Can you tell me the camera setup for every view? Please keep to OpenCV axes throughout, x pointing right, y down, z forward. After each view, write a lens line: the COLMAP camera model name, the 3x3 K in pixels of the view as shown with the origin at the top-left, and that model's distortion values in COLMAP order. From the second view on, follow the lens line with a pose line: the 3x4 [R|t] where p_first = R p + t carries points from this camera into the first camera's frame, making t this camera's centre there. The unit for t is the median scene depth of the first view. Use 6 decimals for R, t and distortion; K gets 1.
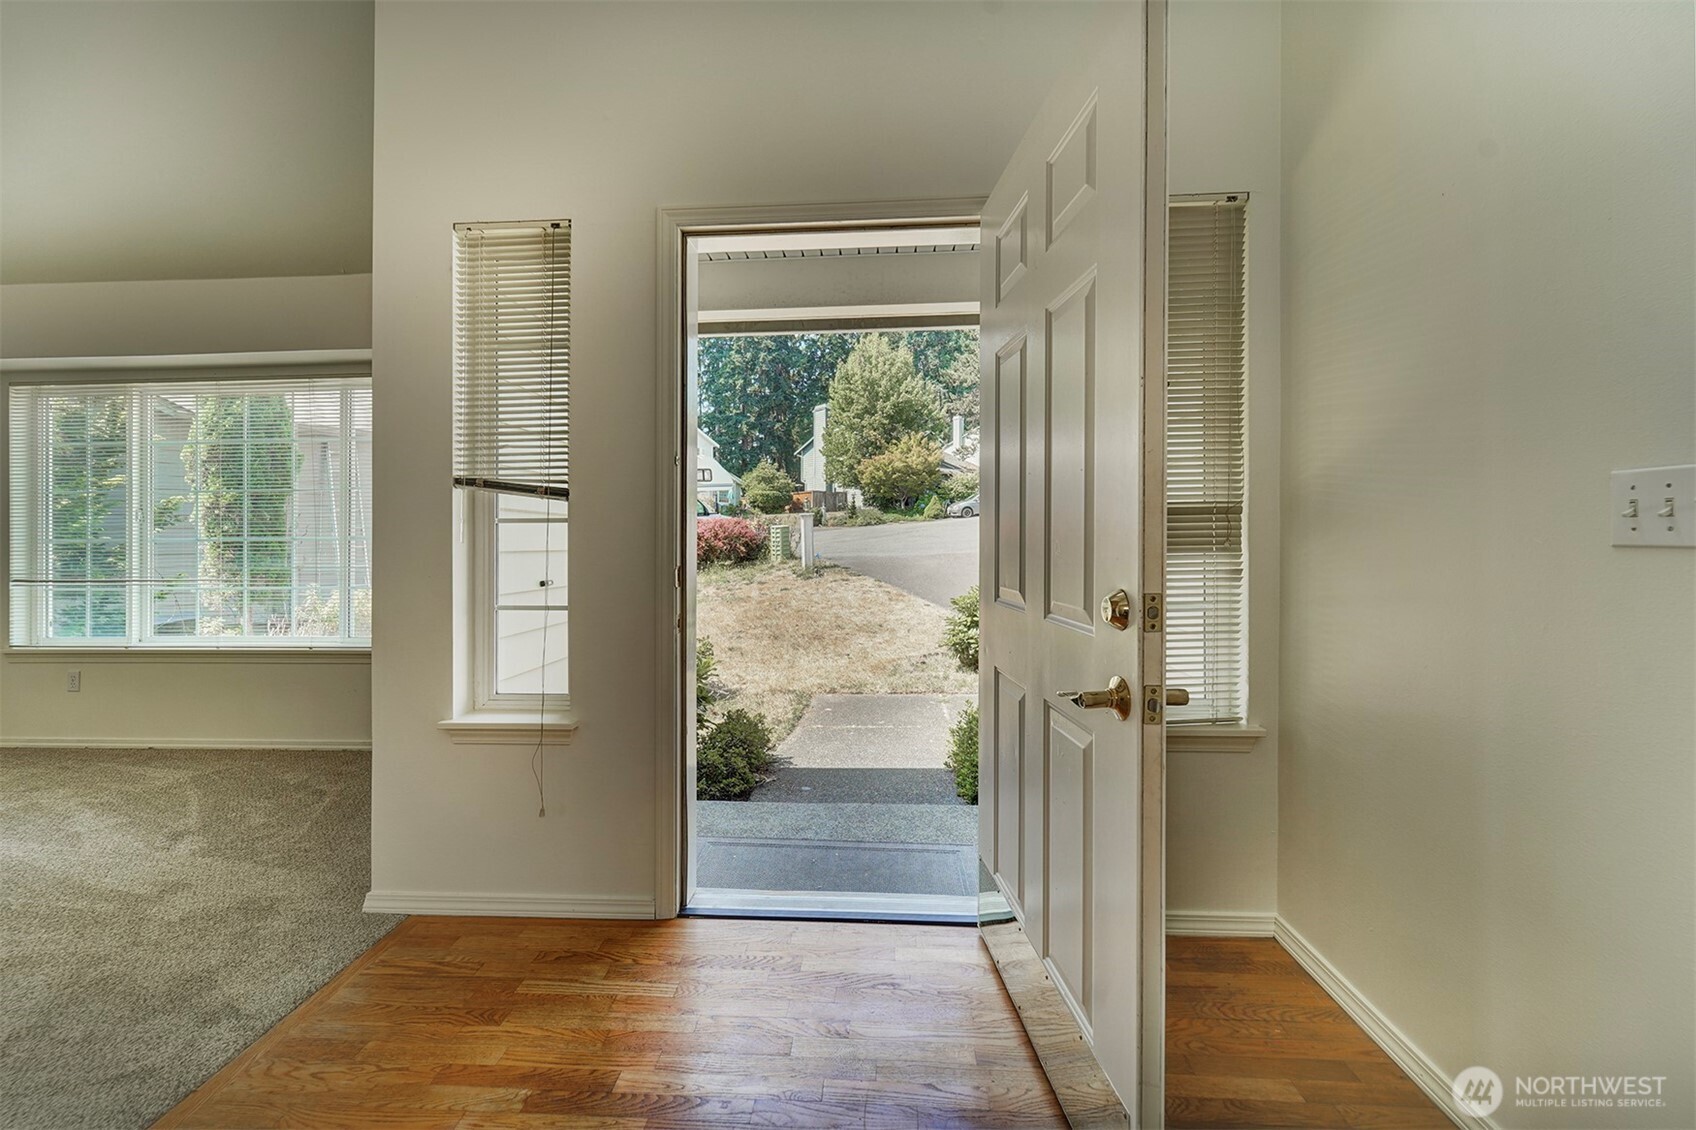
lens RADIAL K [[692.0, 0, 843.8], [0, 692.0, 552.4], [0, 0, 1]] dist [0.002045, -0.000954]
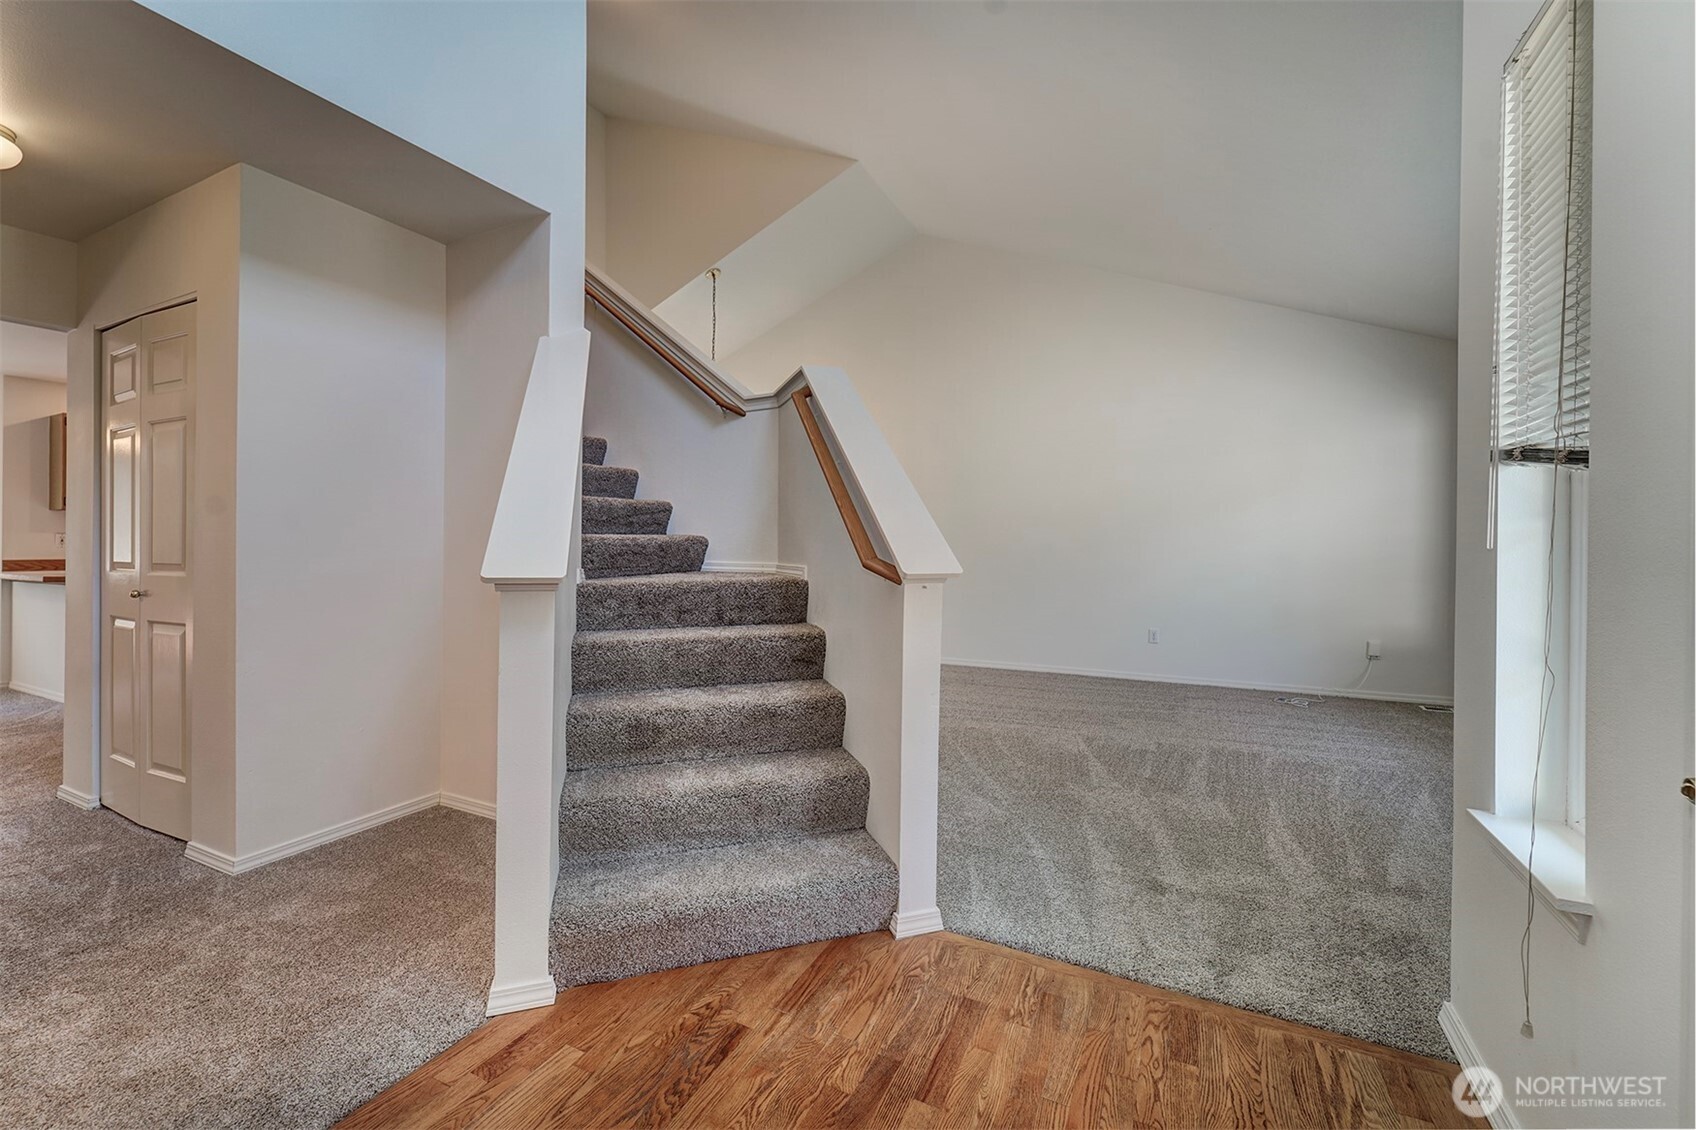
lens RADIAL K [[692.0, 0, 850.1], [0, 692.0, 555.0], [0, 0, 1]] dist [0.002045, -0.000954]
pose [[-0.397142, 0.010097, -0.917701, 0.311532], [-0.009956, 0.999833, 0.015309, -0.012402], [0.917703, 0.015216, -0.396976, 0.753044]]
